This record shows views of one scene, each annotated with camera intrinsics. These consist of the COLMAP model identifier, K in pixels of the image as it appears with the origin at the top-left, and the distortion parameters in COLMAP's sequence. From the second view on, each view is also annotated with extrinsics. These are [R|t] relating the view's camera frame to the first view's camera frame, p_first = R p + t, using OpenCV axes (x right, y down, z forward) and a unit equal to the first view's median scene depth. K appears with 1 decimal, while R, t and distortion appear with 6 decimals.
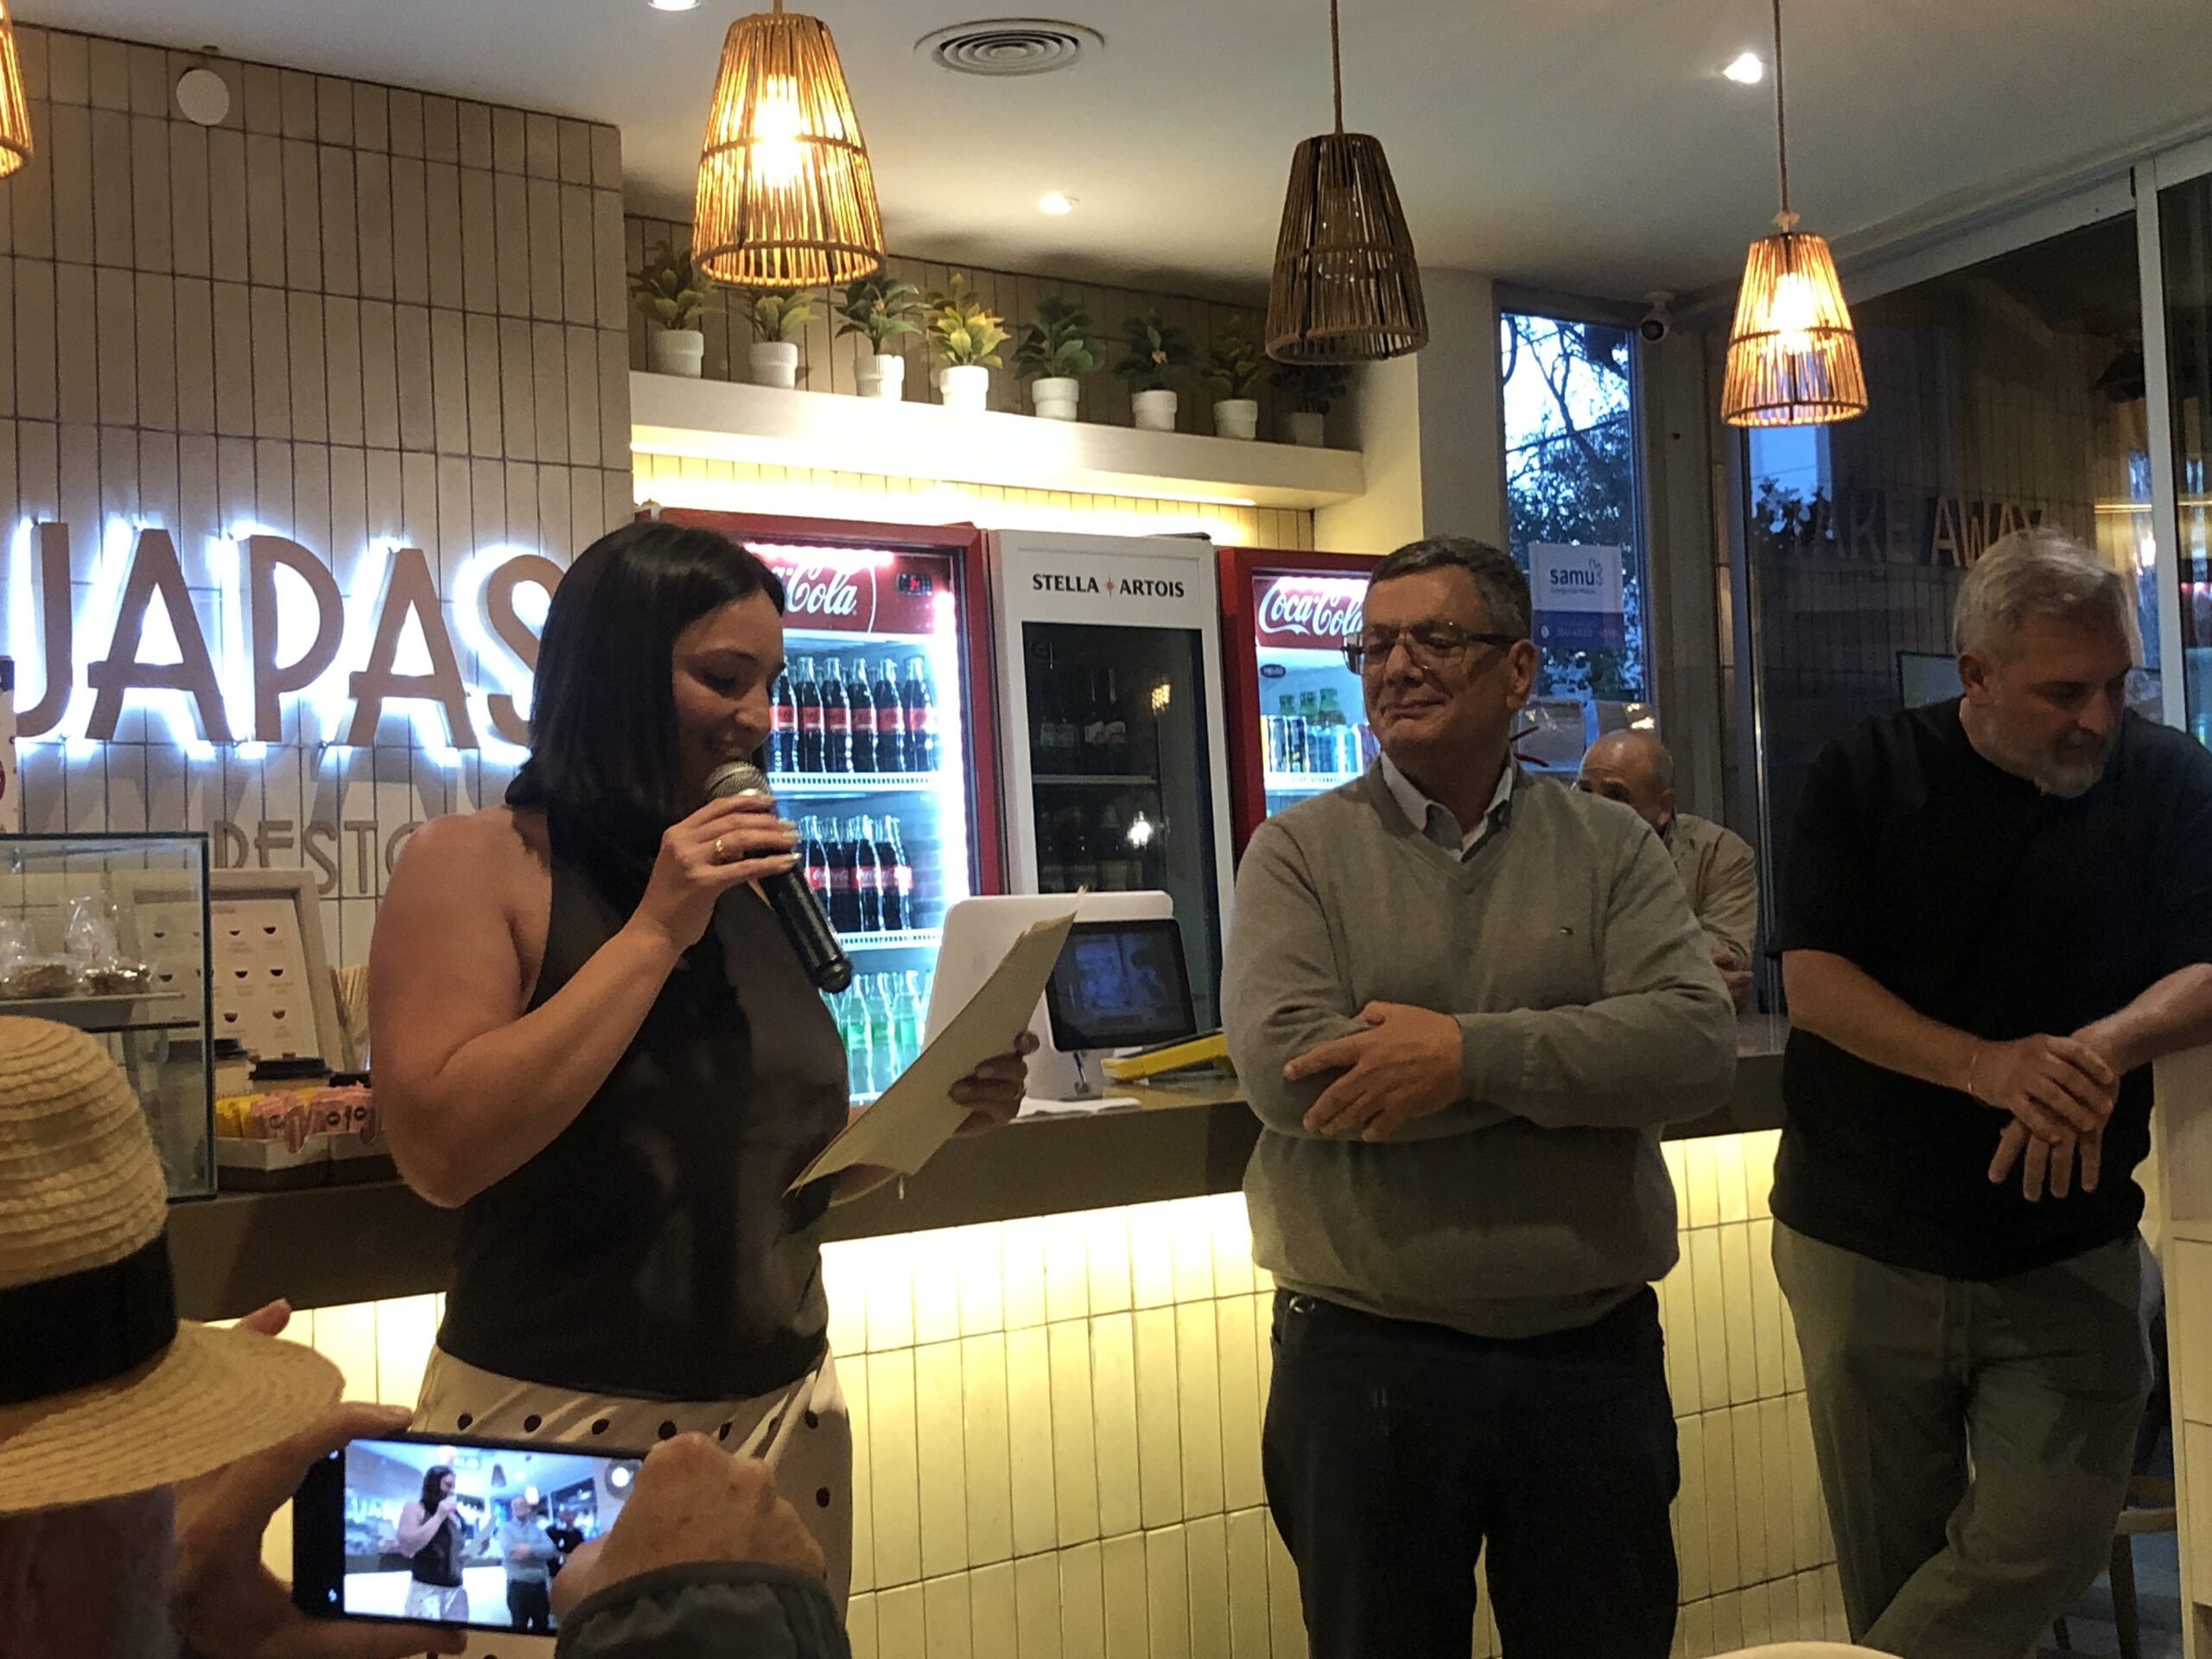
lens RADIAL K [[3034.2, 0, 1115.3], [0, 3034.2, 876.8], [0, 0, 1]] dist [0.252561, -0.930436]
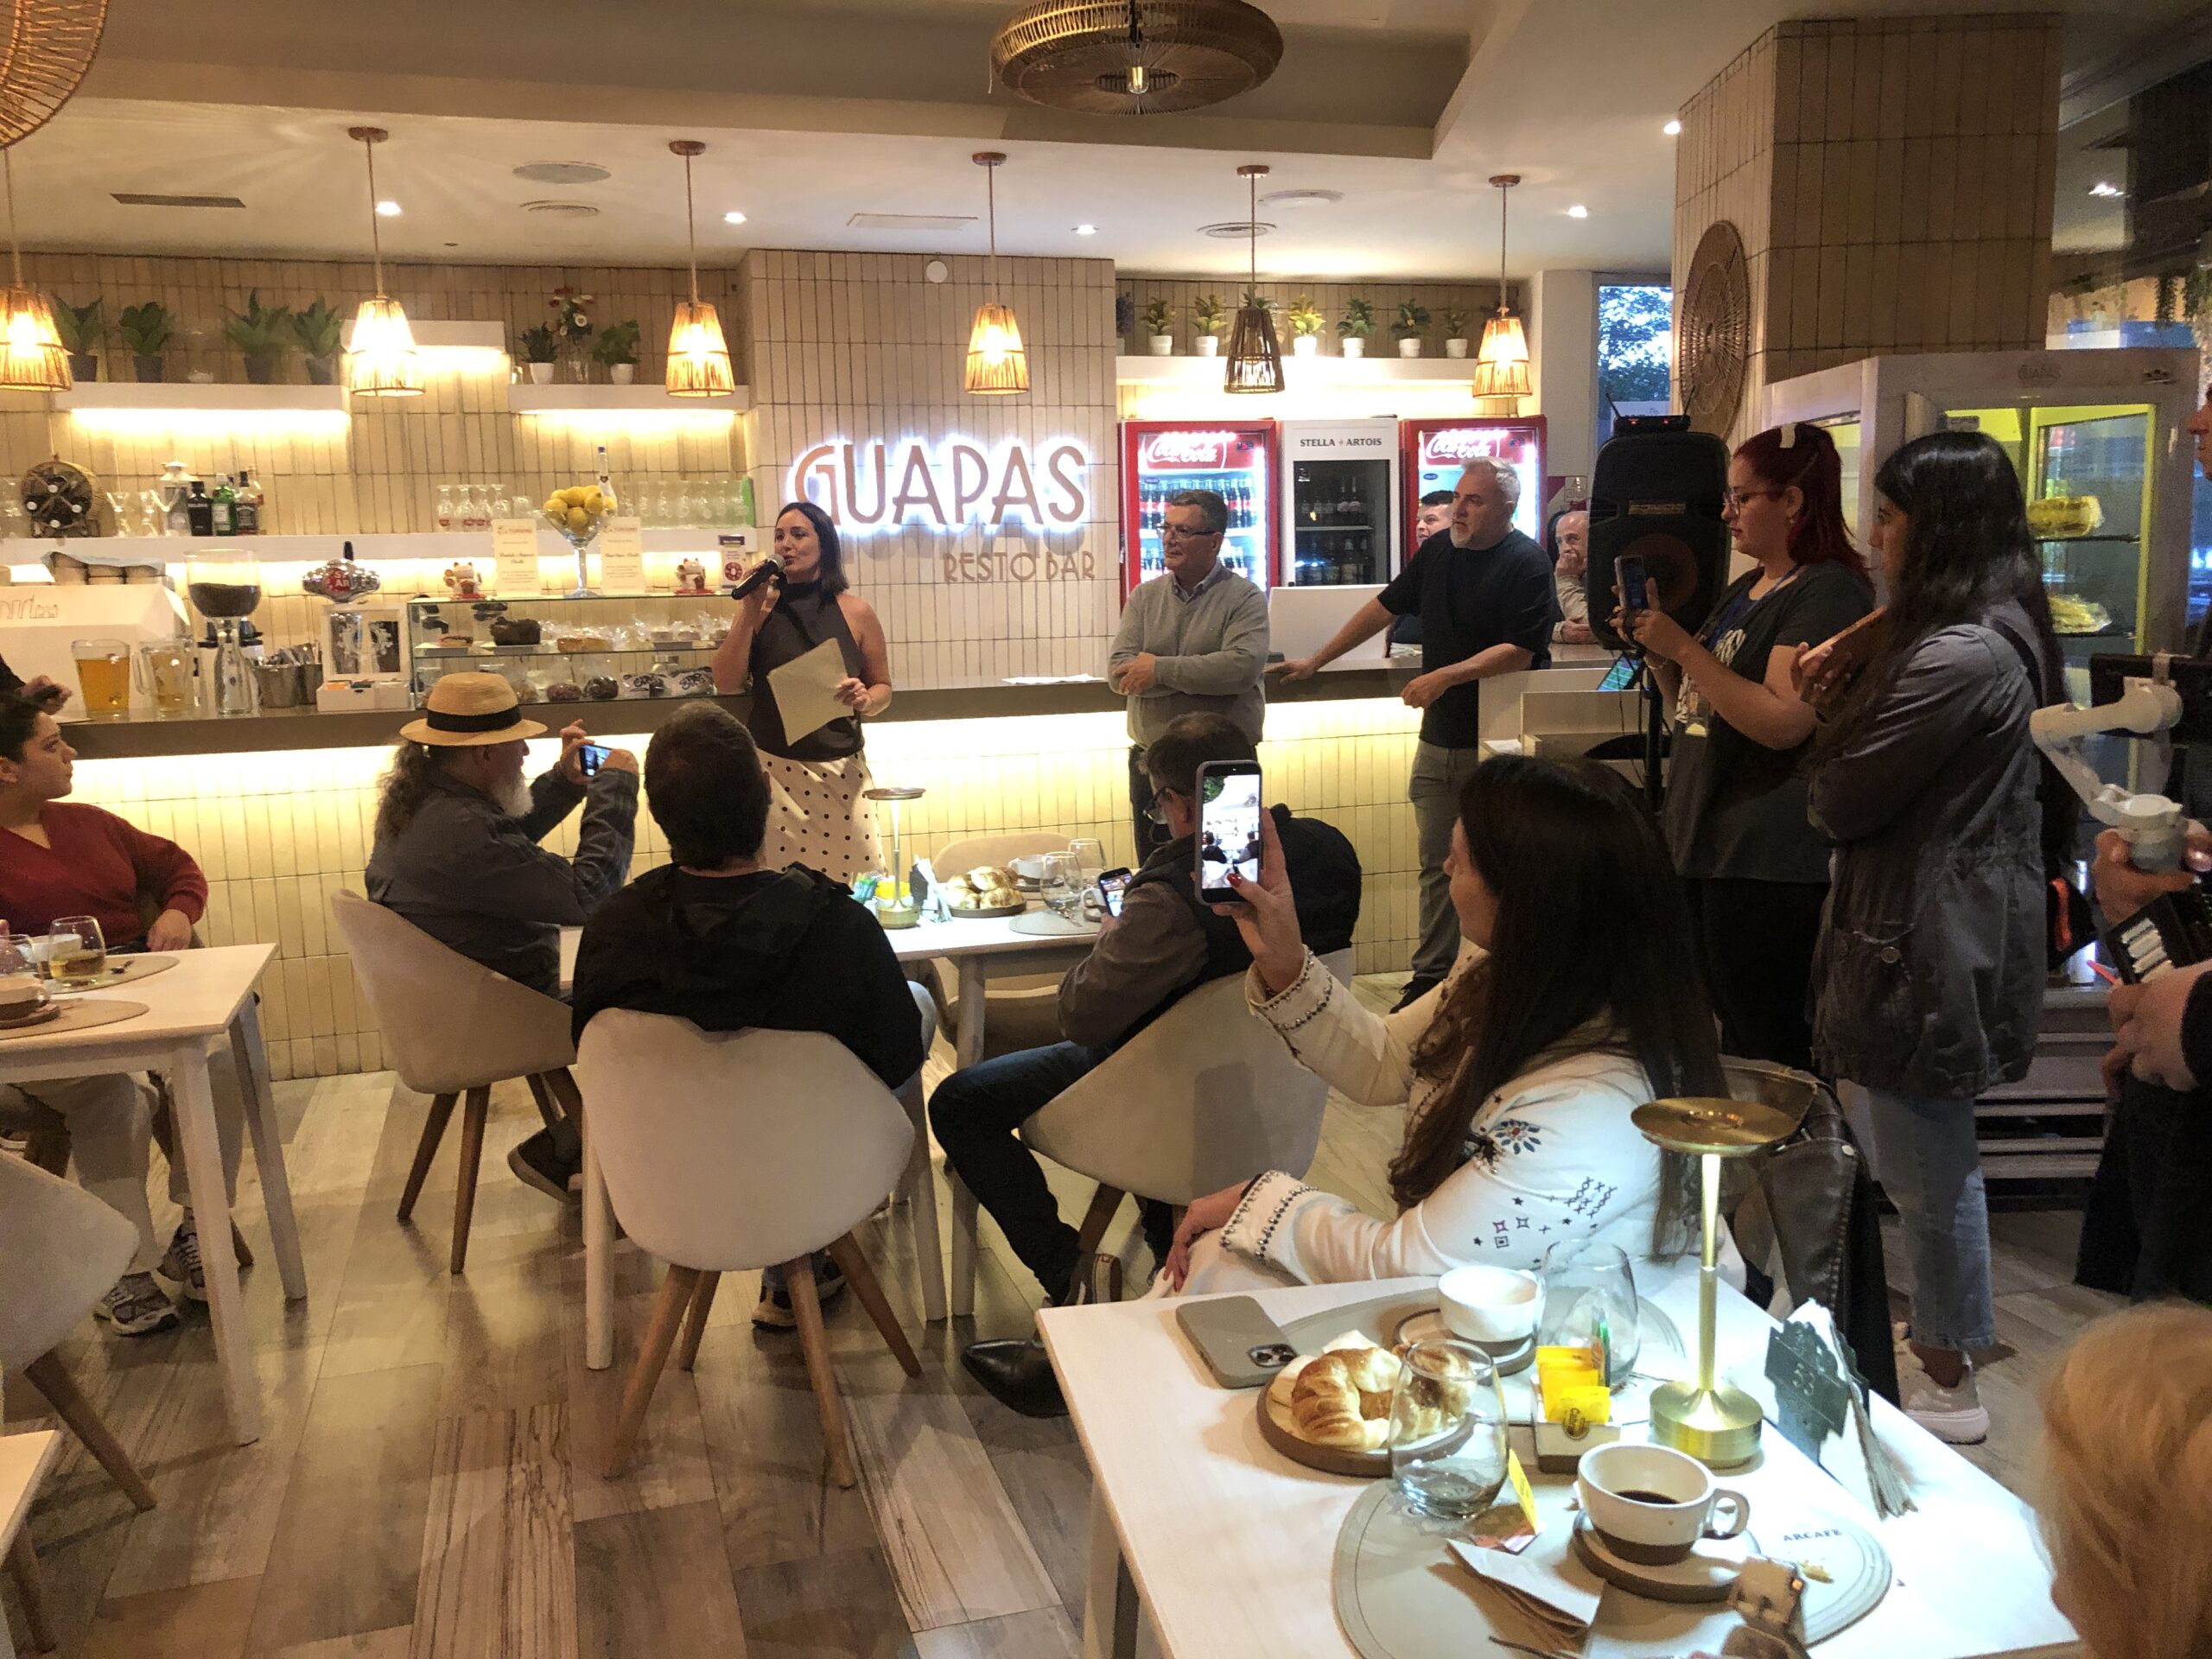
lens RADIAL K [[1810.8, 0, 1093.4], [0, 1810.8, 820.7], [0, 0, 1]] dist [0.012775, -0.001142]
pose [[0.914765, 0.073497, -0.397245, 0.404795], [-0.003800, 0.984834, 0.173459, -0.054466], [0.403969, -0.157165, 0.901170, -0.344875]]
